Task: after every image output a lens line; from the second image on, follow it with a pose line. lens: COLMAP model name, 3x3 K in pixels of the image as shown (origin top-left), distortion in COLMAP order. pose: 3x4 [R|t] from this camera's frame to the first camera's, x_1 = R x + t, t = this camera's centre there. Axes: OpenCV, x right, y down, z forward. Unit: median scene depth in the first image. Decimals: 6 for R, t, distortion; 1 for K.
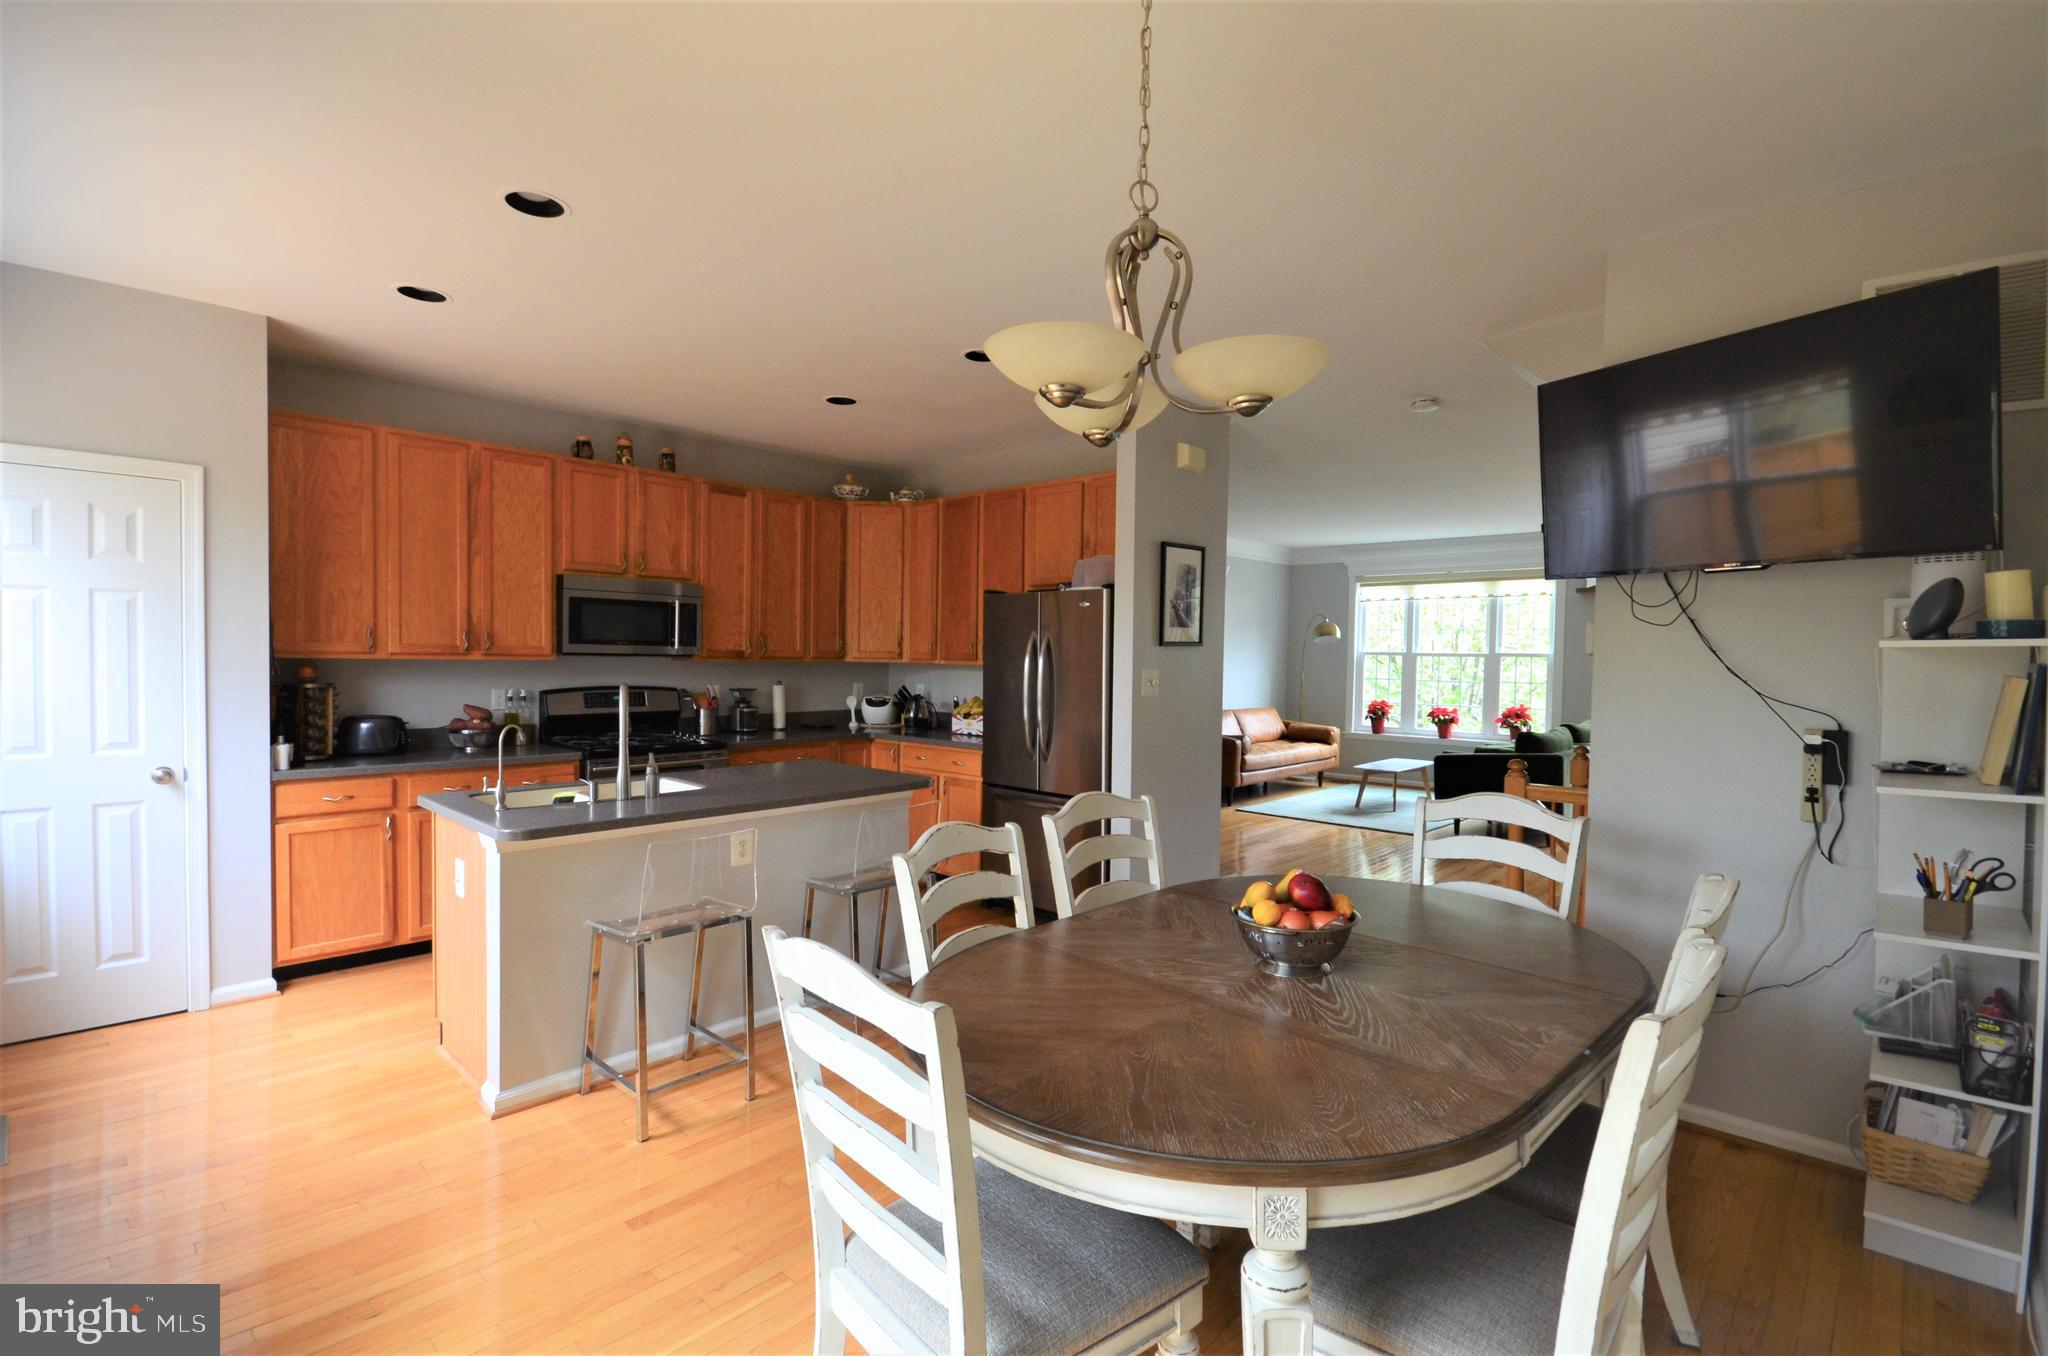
lens RADIAL K [[918.5, 0, 1017.7], [0, 918.5, 683.1], [0, 0, 1]] dist [-0.000864, -0.006657]
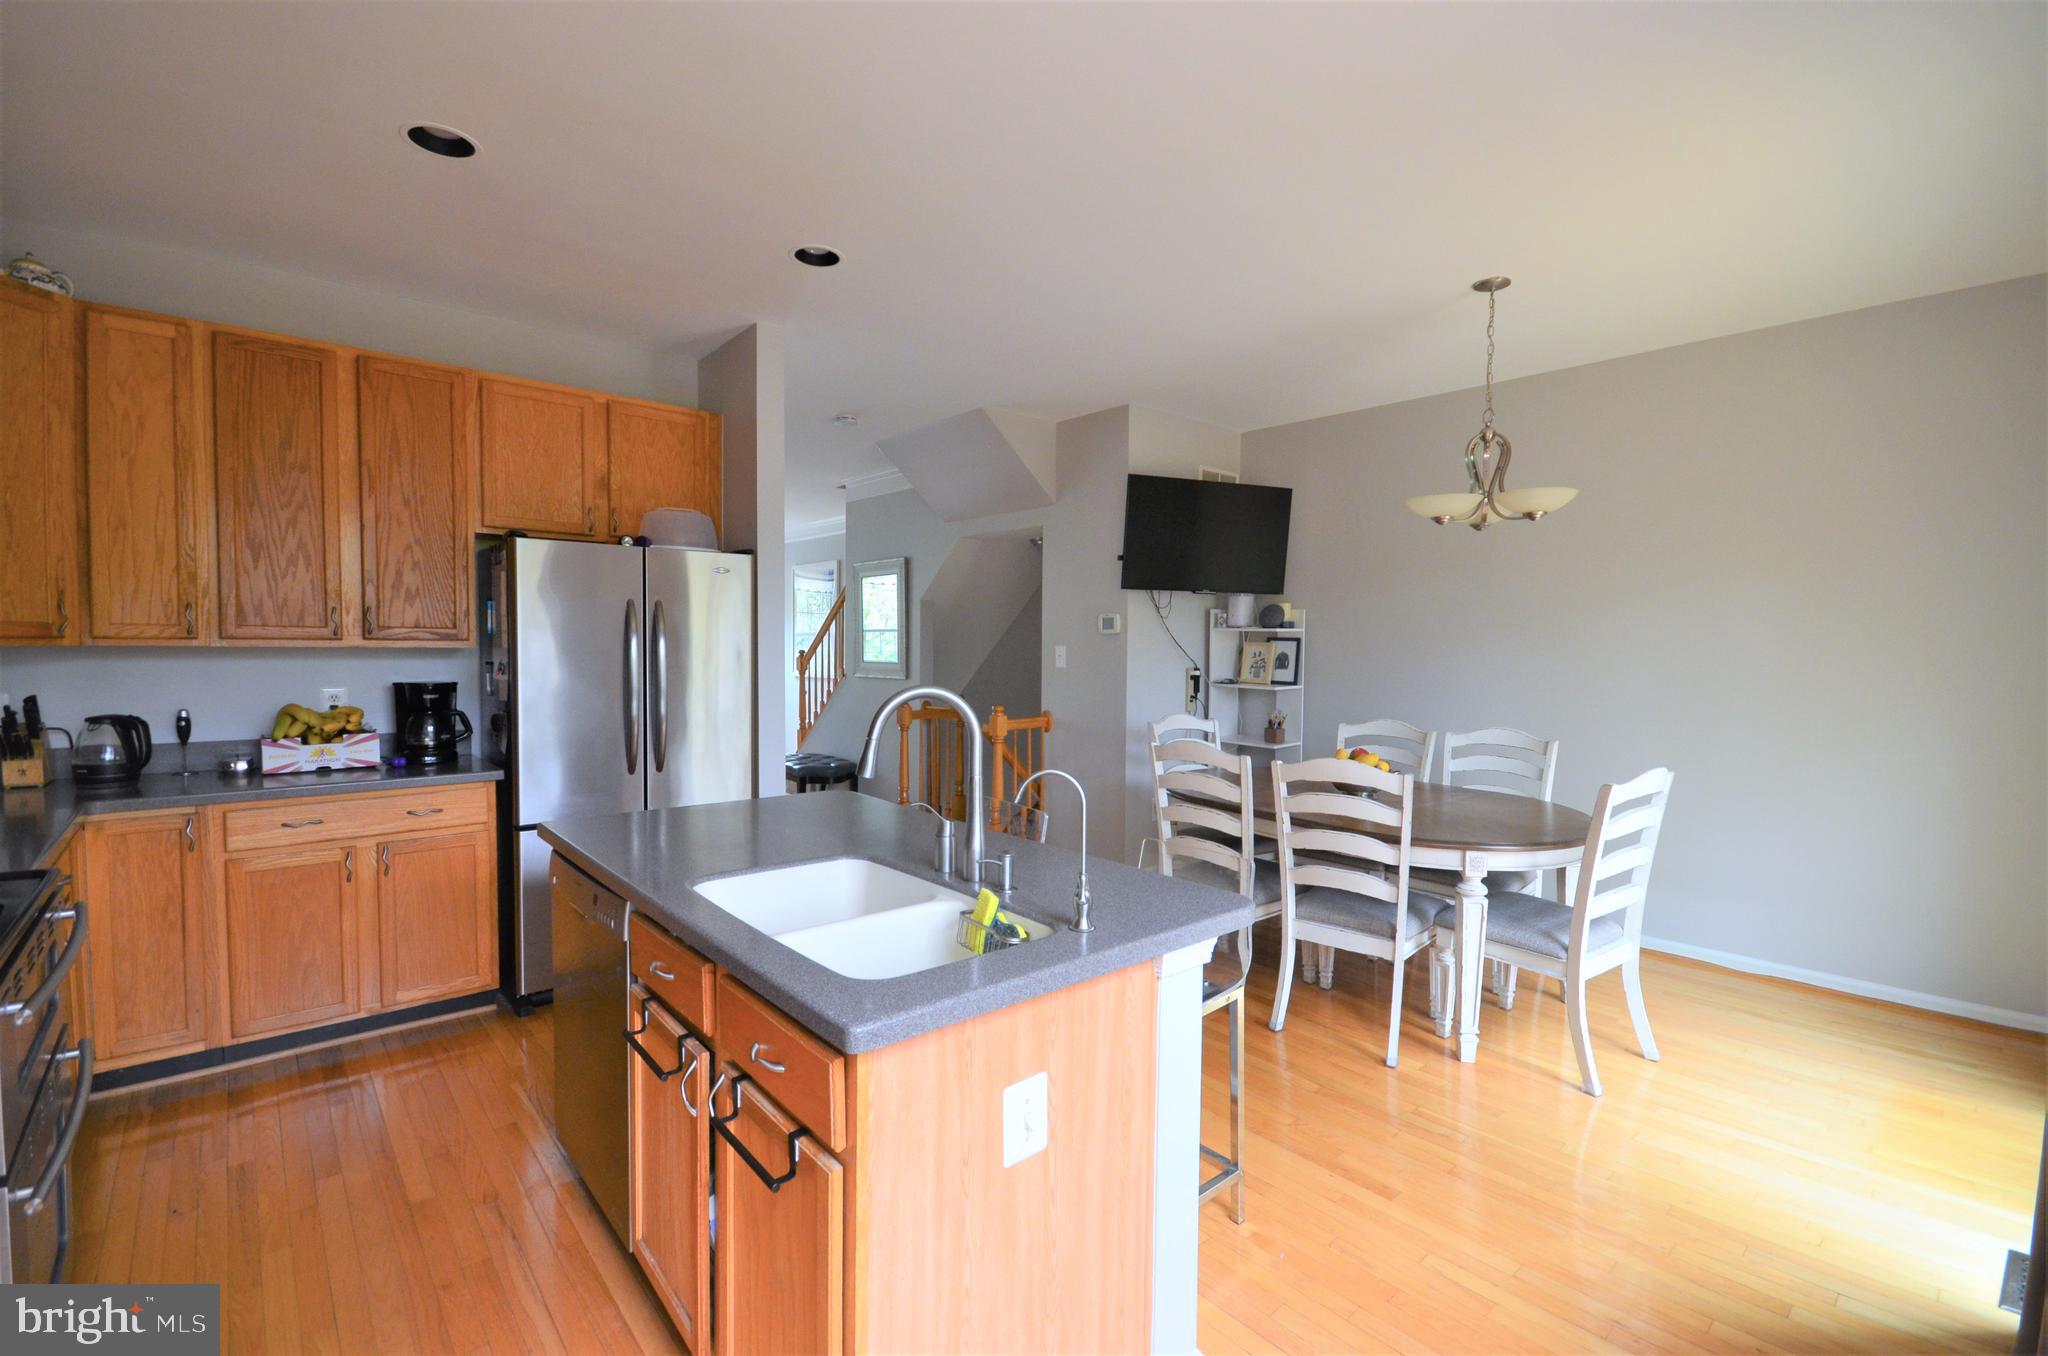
lens RADIAL K [[918.5, 0, 1067.1], [0, 918.5, 673.2], [0, 0, 1]] dist [-0.000864, -0.006657]
pose [[0.089680, -0.052038, 0.994610, -0.587660], [0.024689, 0.998443, 0.050013, -0.021484], [-0.995665, 0.020071, 0.090826, 0.511265]]
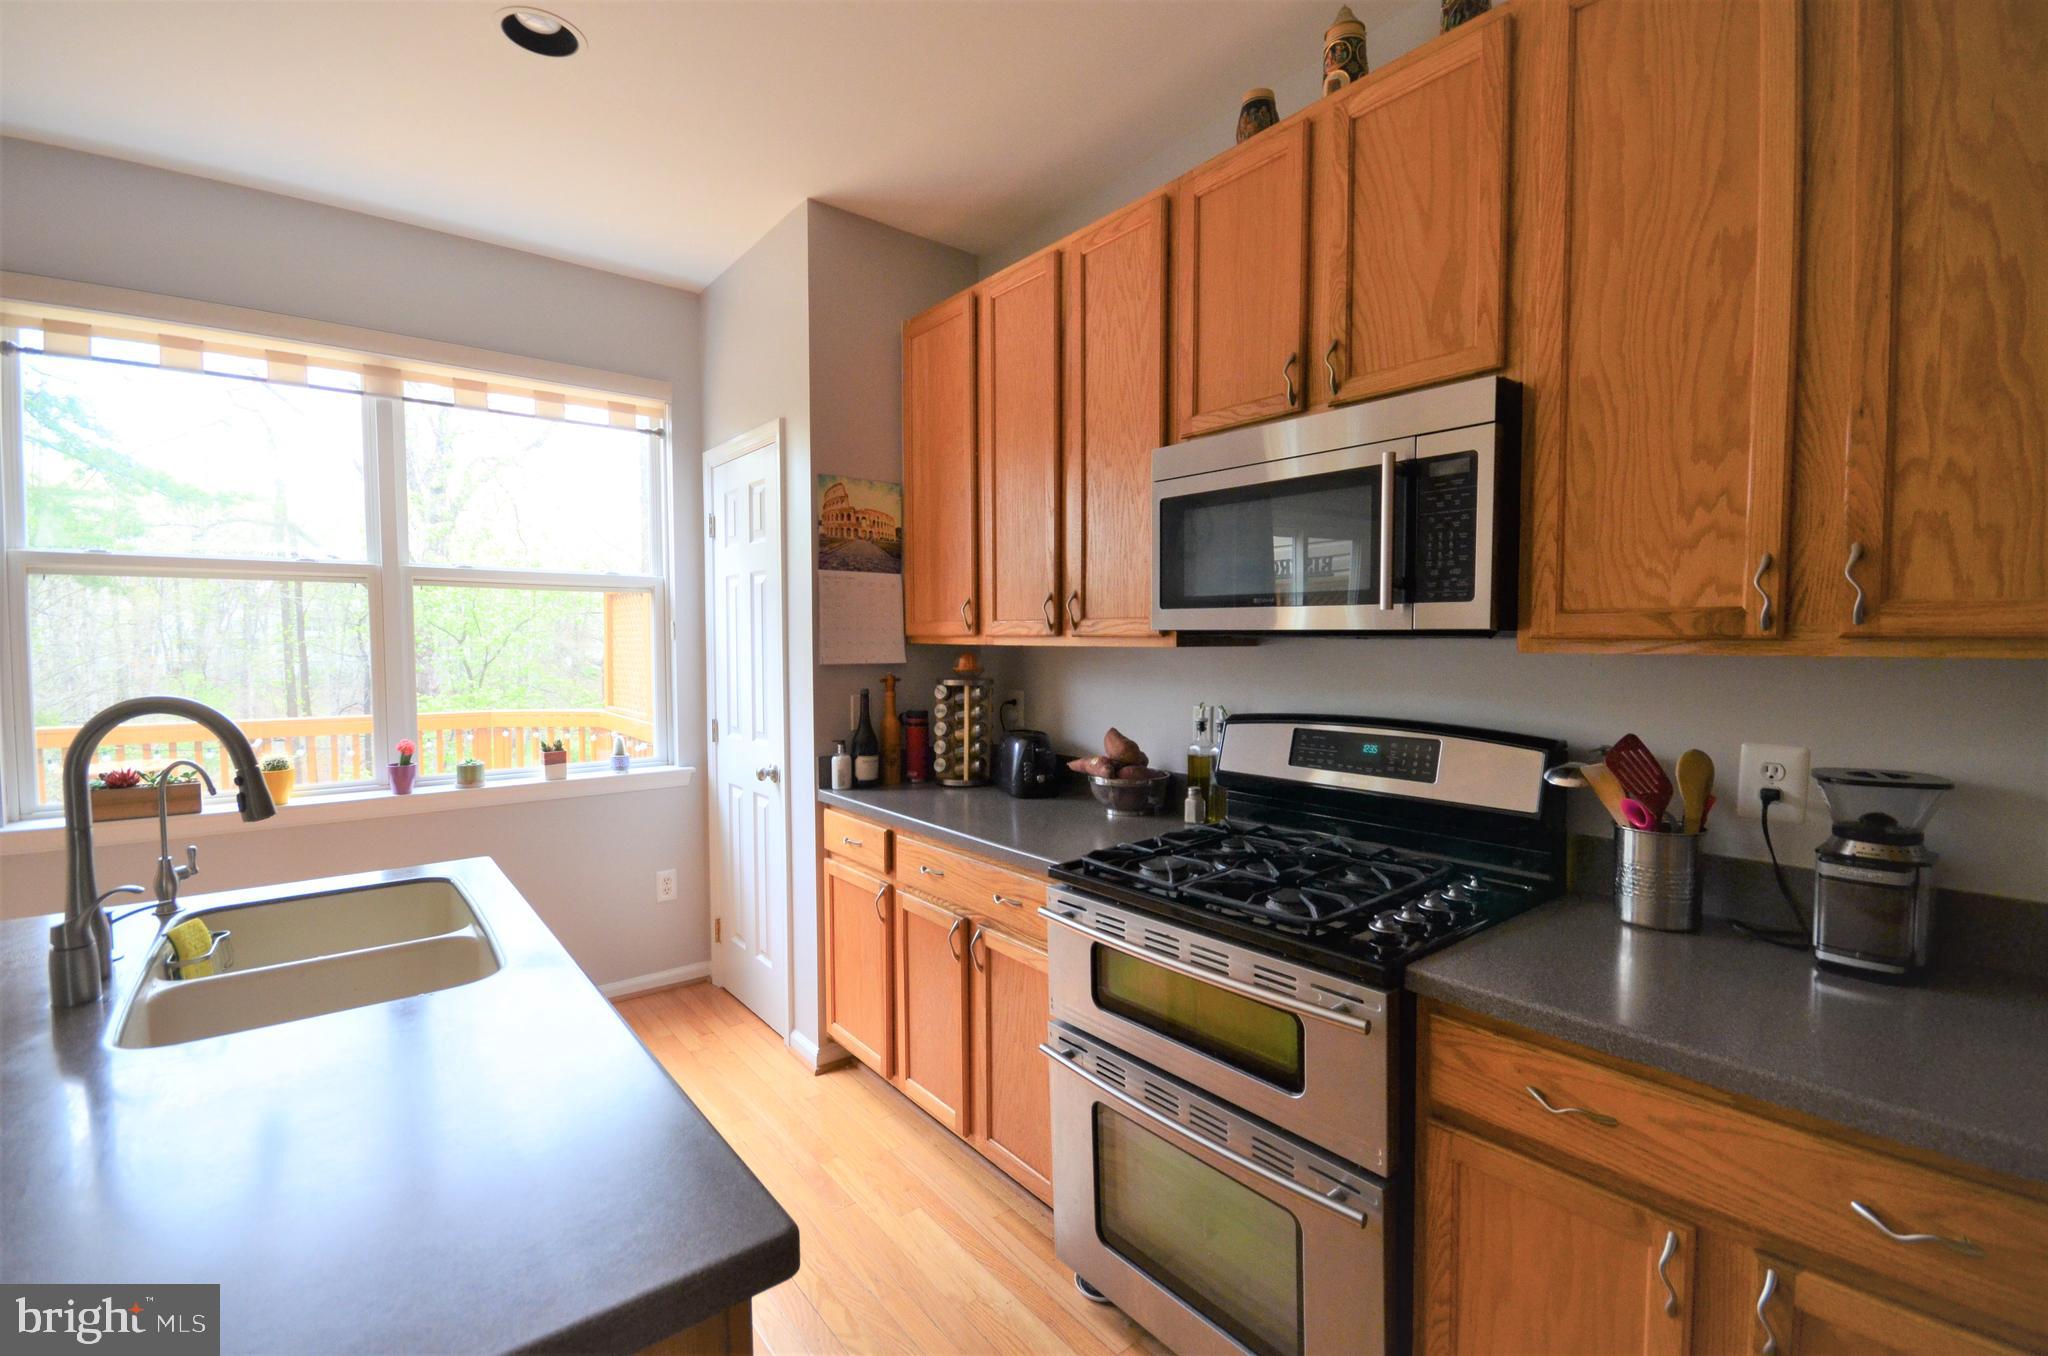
lens RADIAL K [[918.5, 0, 1021.5], [0, 918.5, 679.2], [0, 0, 1]] dist [-0.000864, -0.006657]
pose [[-0.136265, 0.030931, -0.990189, -0.047021], [-0.034085, 0.998774, 0.035889, -0.019969], [0.990086, 0.038641, -0.135044, 0.858328]]
